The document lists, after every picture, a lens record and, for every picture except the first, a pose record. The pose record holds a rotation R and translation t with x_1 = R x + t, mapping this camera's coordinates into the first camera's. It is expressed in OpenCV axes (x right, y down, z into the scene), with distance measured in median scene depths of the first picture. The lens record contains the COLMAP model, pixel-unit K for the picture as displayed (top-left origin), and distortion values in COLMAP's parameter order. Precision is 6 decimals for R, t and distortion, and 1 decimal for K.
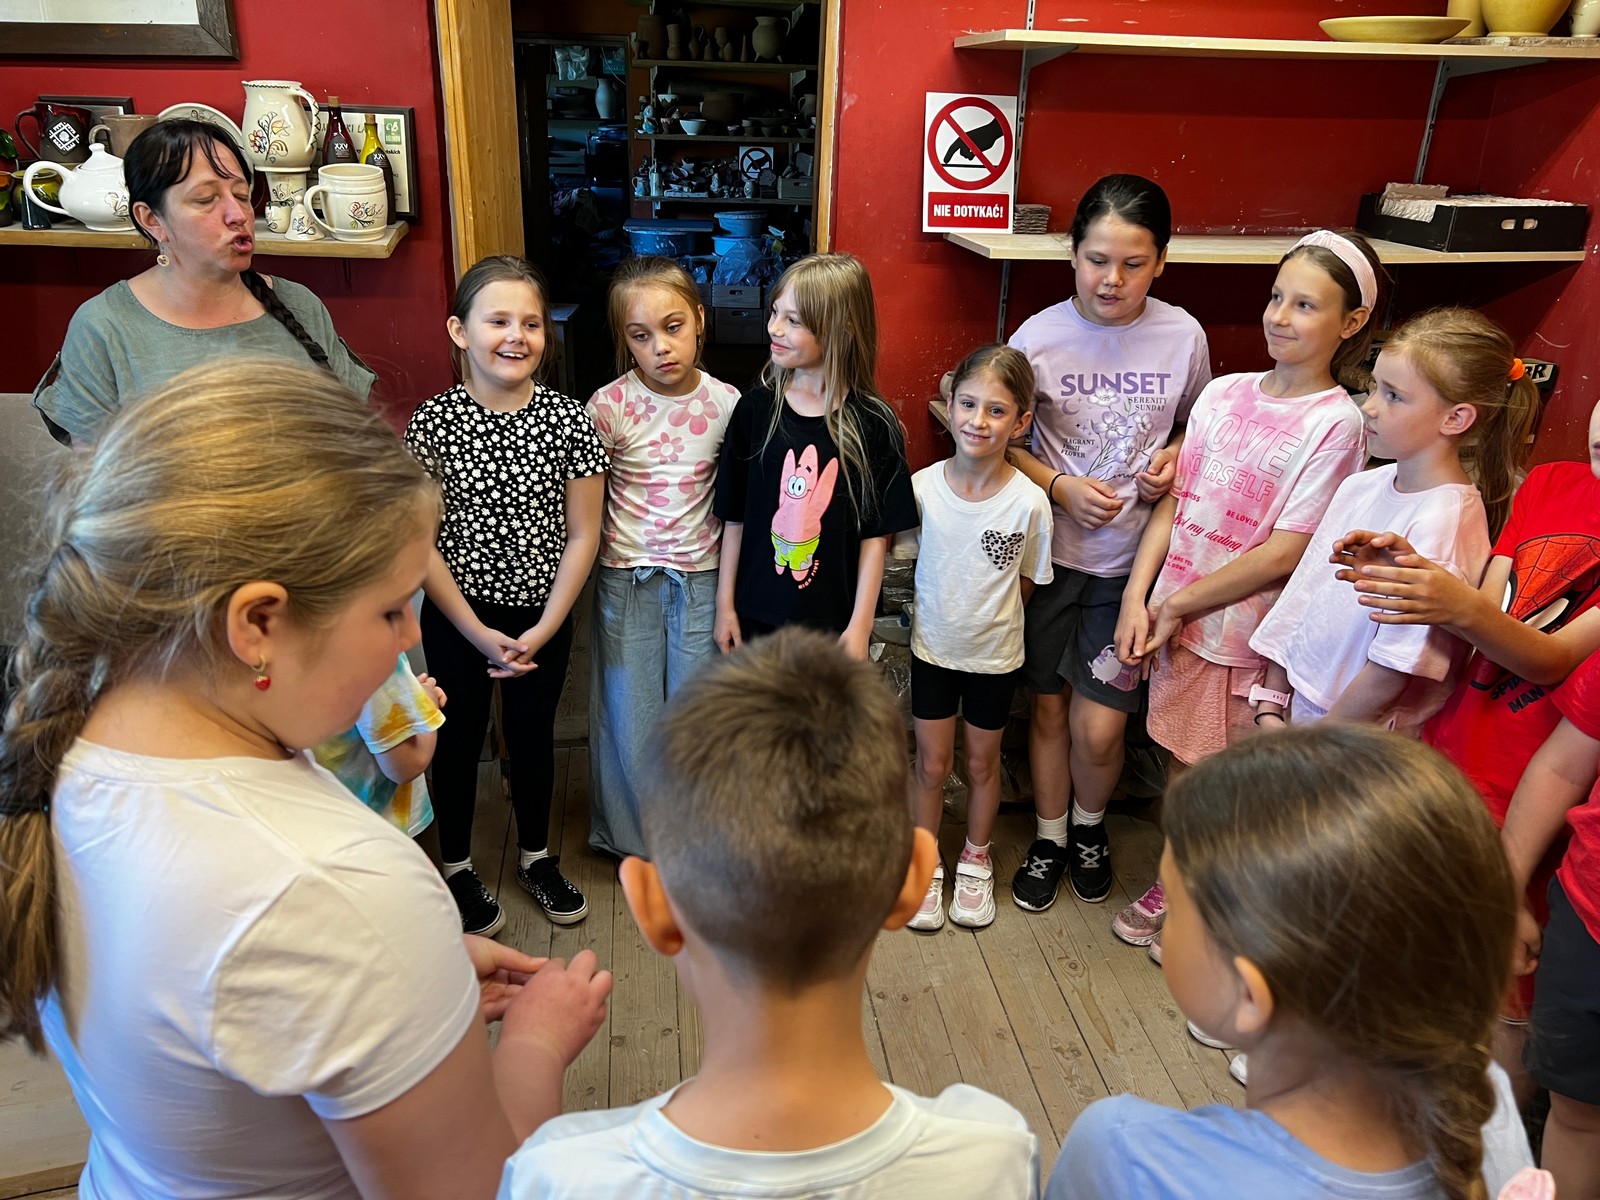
lens RADIAL K [[1202.0, 0, 789.5], [0, 1202.0, 604.4], [0, 0, 1]] dist [0.046074, -0.057807]
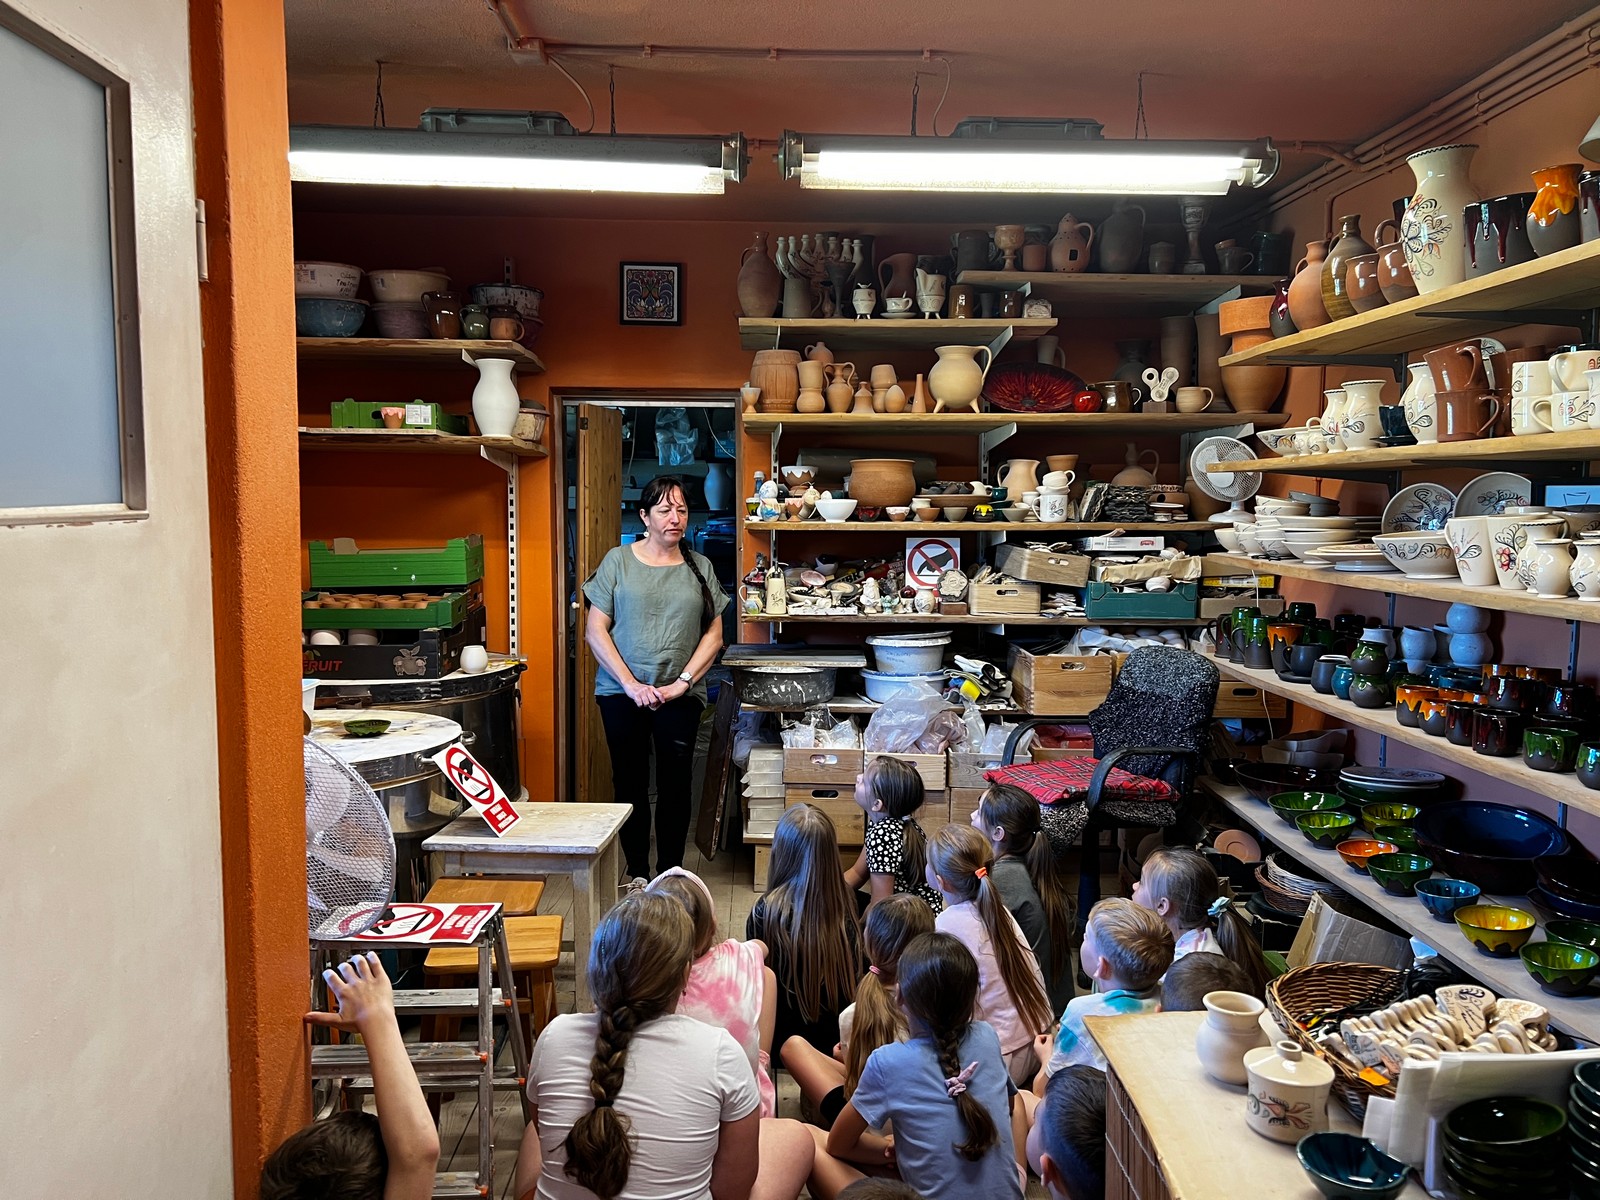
lens RADIAL K [[1202.0, 0, 789.5], [0, 1202.0, 604.4], [0, 0, 1]] dist [0.046074, -0.057807]
pose [[0.995413, -0.011446, -0.094985, -0.043068], [-0.018067, 0.952462, -0.304120, -0.147892], [0.093951, 0.304441, 0.947886, 0.393590]]
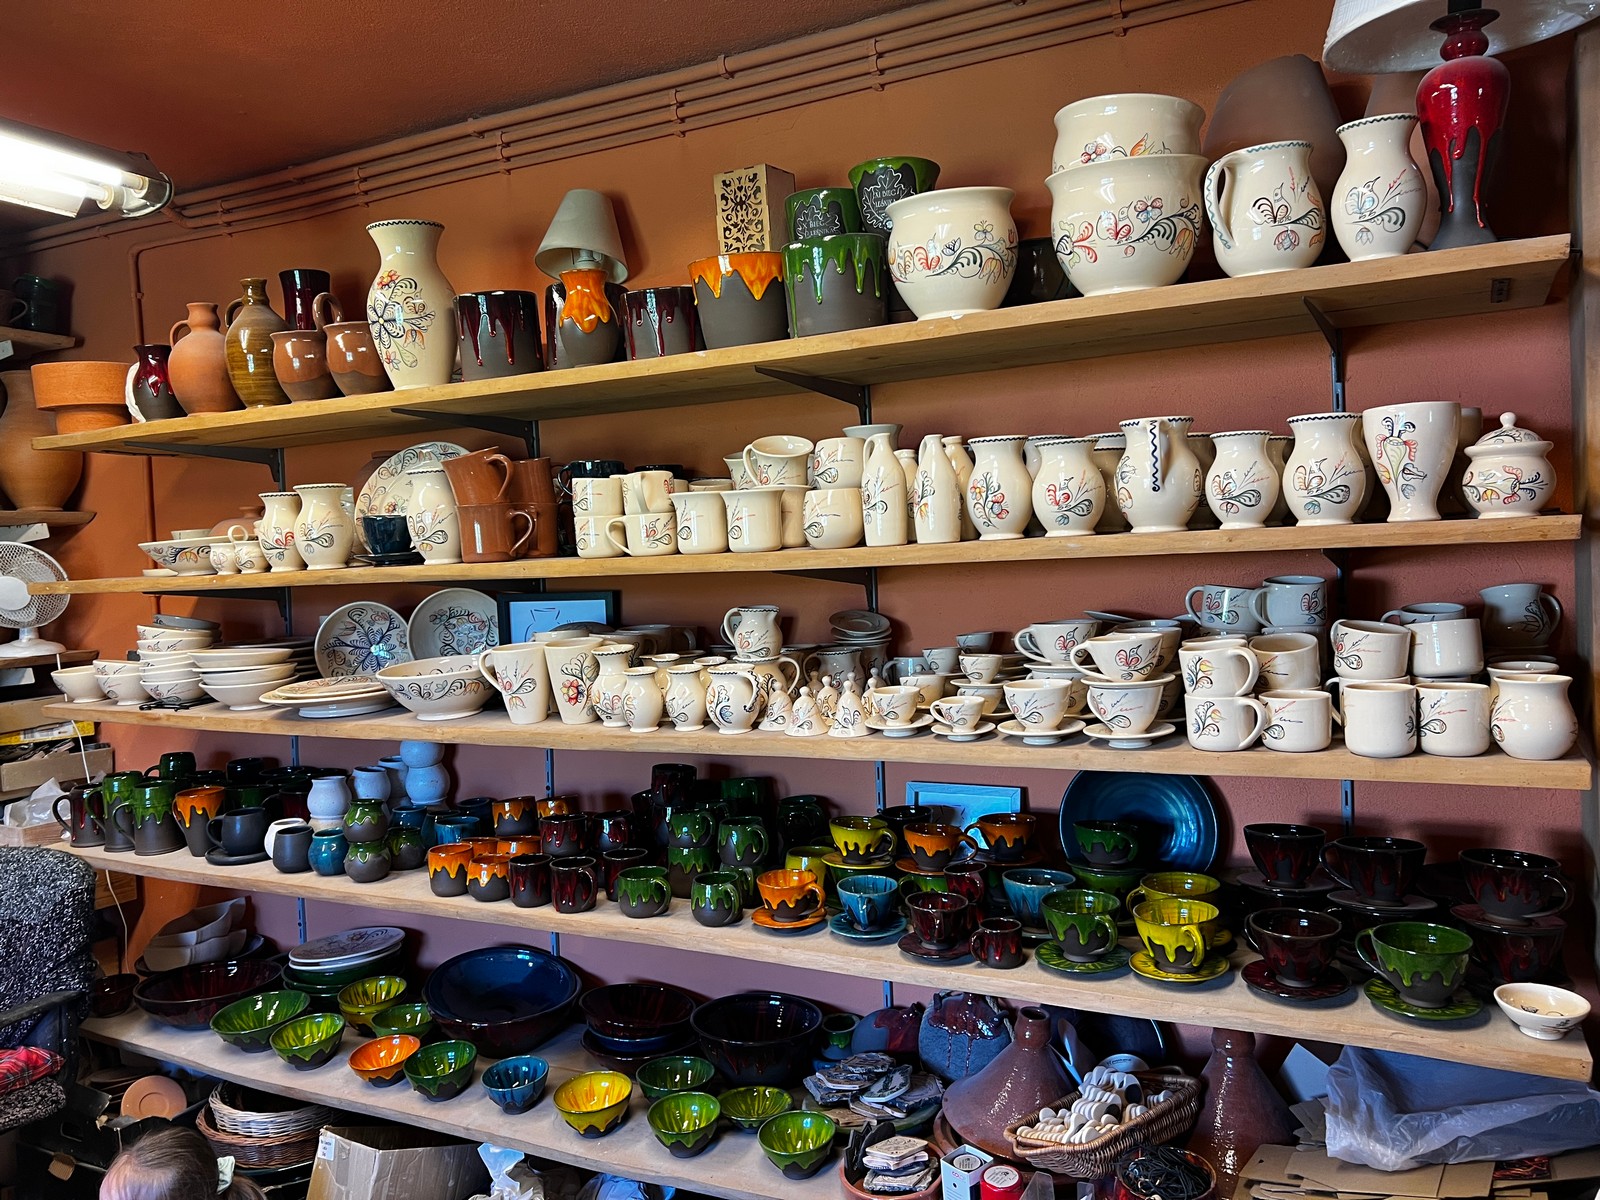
lens RADIAL K [[1202.0, 0, 789.5], [0, 1202.0, 604.4], [0, 0, 1]] dist [0.046074, -0.057807]
pose [[0.557701, -0.077411, 0.826424, -0.093763], [0.365730, 0.916701, -0.160941, -0.216722], [-0.745125, 0.392005, 0.539556, 0.514146]]
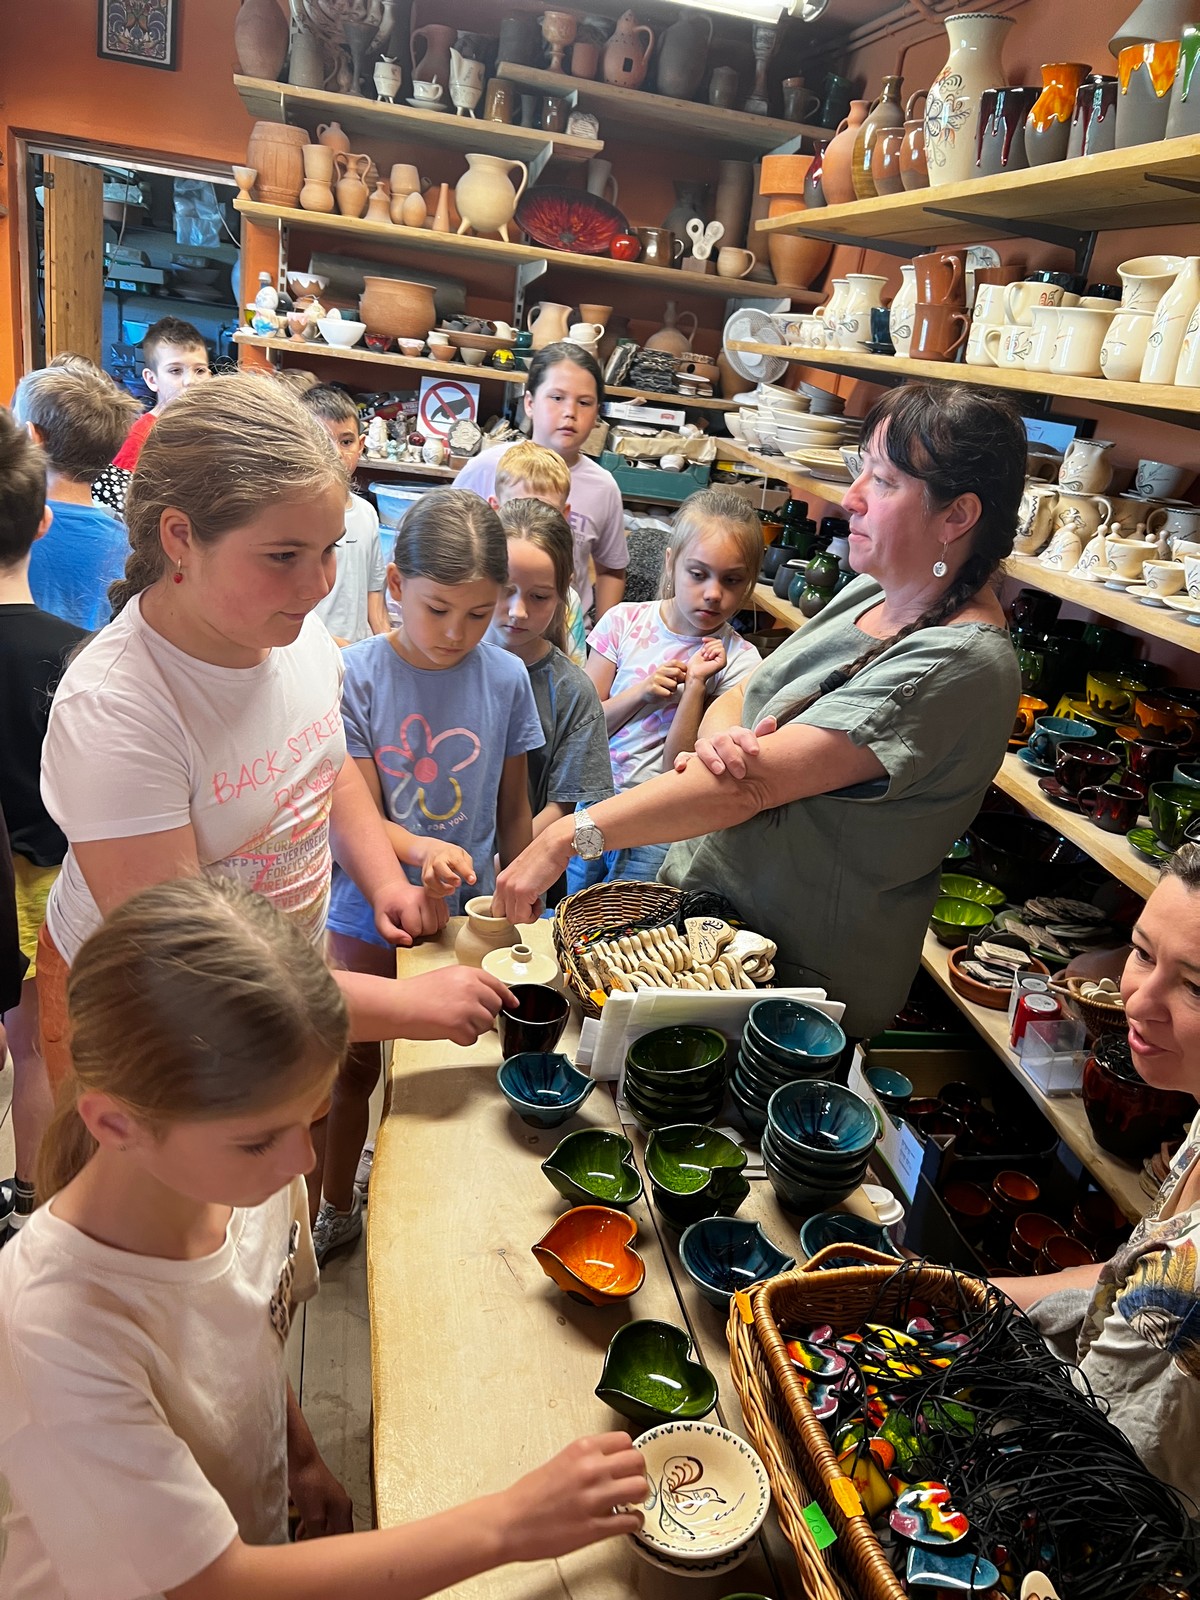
lens RADIAL K [[1202.0, 0, 600.0], [0, 1202.0, 800.0], [0, 0, 1]] dist [0.046074, -0.057807]
pose [[0.991160, 0.079333, 0.106336, -0.001296], [-0.077199, 0.996726, -0.024046, -0.163131], [-0.107895, 0.015624, 0.994039, 0.400692]]
